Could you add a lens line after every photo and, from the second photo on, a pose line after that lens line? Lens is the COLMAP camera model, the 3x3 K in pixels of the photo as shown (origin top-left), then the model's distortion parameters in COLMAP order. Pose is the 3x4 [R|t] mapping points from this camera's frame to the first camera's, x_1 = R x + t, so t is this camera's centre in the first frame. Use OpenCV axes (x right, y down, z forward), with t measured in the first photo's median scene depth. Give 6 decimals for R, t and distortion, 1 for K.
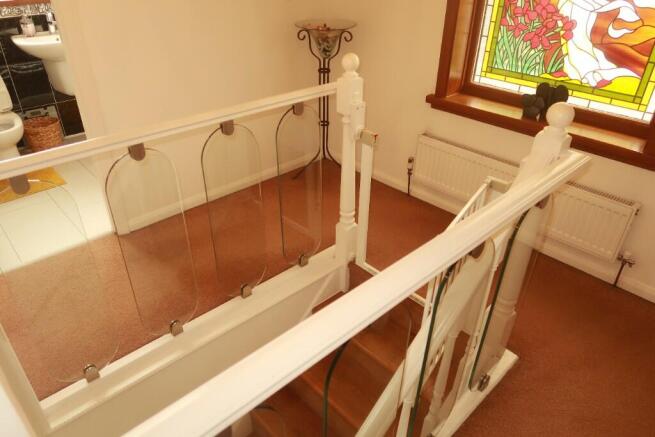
lens RADIAL K [[461.1, 0, 327.5], [0, 461.1, 218.5], [0, 0, 1]] dist [-0.007999, 0.002917]
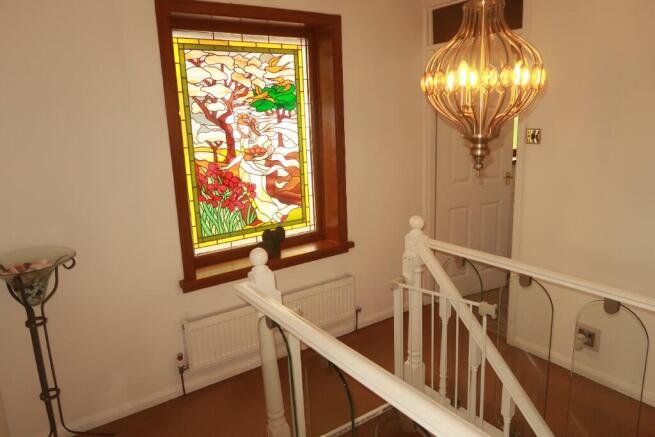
lens RADIAL K [[461.1, 0, 327.5], [0, 461.1, 218.5], [0, 0, 1]] dist [-0.007999, 0.002917]
pose [[0.134038, -0.237785, 0.962025, -0.728354], [0.545752, 0.828016, 0.128623, -0.391666], [-0.827157, 0.507787, 0.240757, 0.534933]]
